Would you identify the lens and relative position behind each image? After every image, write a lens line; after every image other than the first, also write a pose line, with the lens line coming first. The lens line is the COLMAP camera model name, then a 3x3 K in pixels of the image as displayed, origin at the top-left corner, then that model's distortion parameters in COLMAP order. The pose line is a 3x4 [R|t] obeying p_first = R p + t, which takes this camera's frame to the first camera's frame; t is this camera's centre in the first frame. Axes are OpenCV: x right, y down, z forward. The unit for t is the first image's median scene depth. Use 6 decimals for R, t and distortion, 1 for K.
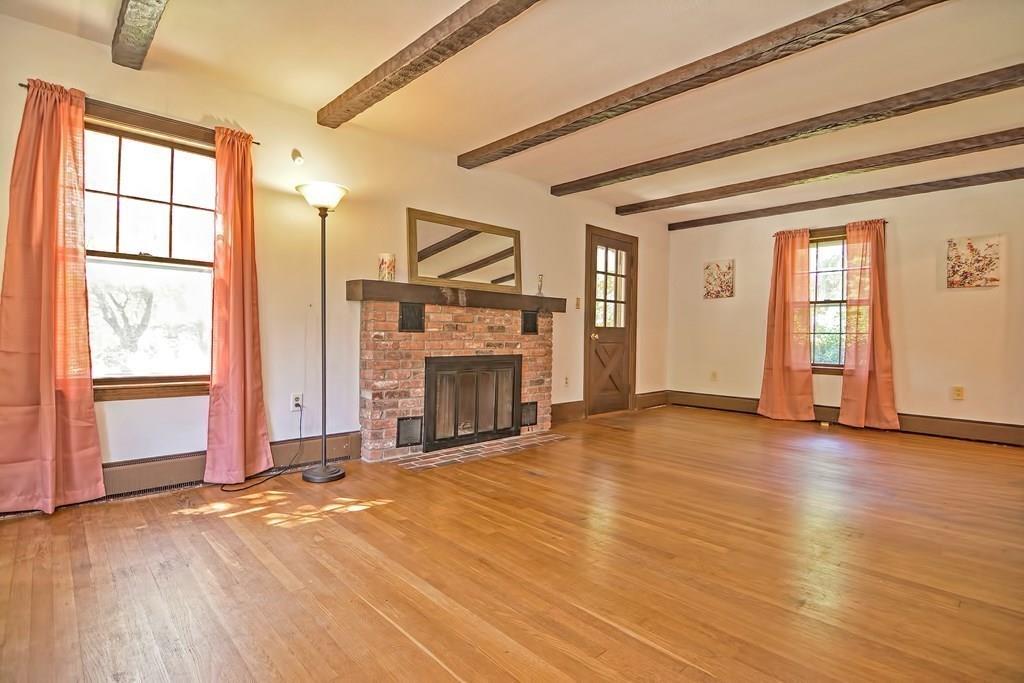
lens RADIAL K [[500.9, 0, 512.7], [0, 500.9, 339.1], [0, 0, 1]] dist [-0.005134, -0.006177]
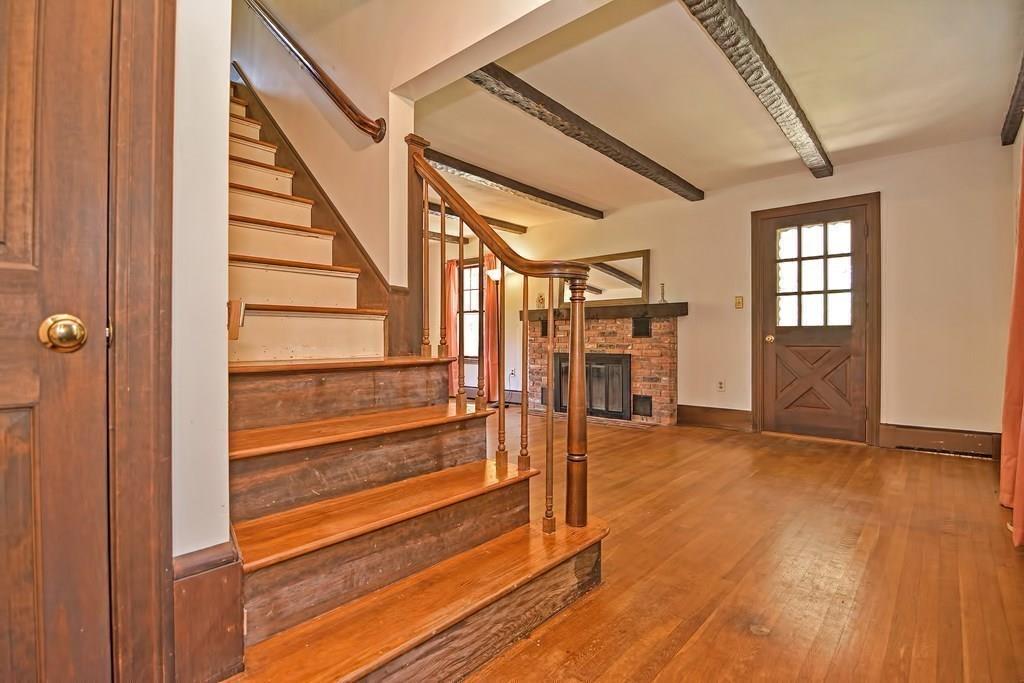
lens RADIAL K [[500.9, 0, 506.0], [0, 500.9, 341.9], [0, 0, 1]] dist [-0.005134, -0.006177]
pose [[0.067007, -0.010855, -0.997693, 1.172738], [-0.009558, 0.999888, -0.011521, 0.017383], [0.997707, 0.010308, 0.066896, 0.598534]]
